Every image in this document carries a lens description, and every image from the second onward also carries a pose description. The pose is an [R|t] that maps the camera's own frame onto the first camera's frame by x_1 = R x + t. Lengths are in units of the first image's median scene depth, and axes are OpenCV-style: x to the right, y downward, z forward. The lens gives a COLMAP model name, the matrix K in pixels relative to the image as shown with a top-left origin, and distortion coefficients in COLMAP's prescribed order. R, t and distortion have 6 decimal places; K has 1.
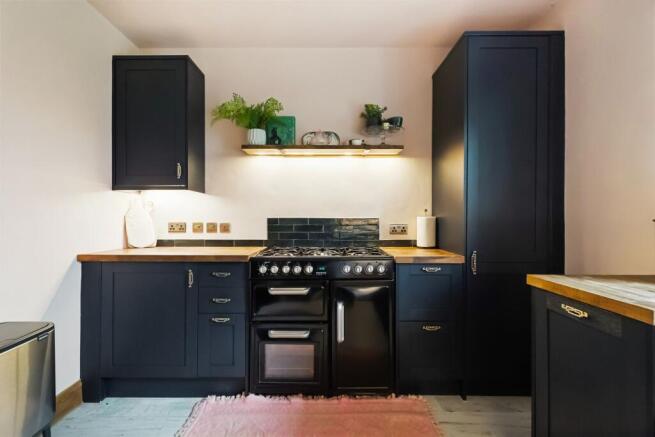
lens RADIAL K [[316.6, 0, 328.3], [0, 316.6, 216.3], [0, 0, 1]] dist [0.000131, 0.000133]
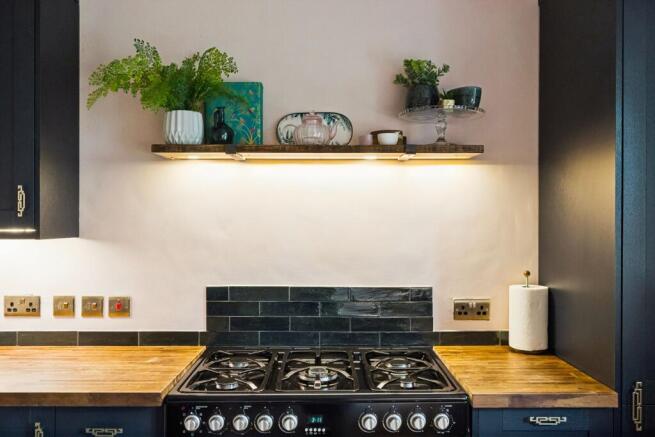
lens RADIAL K [[575.7, 0, 331.1], [0, 575.7, 219.5], [0, 0, 1]] dist [0.010766, -0.001653]
pose [[0.999986, 0.000294, 0.005367, -0.002784], [-0.000273, 0.999992, -0.003876, -0.102238], [-0.005368, 0.003875, 0.999978, 0.106669]]
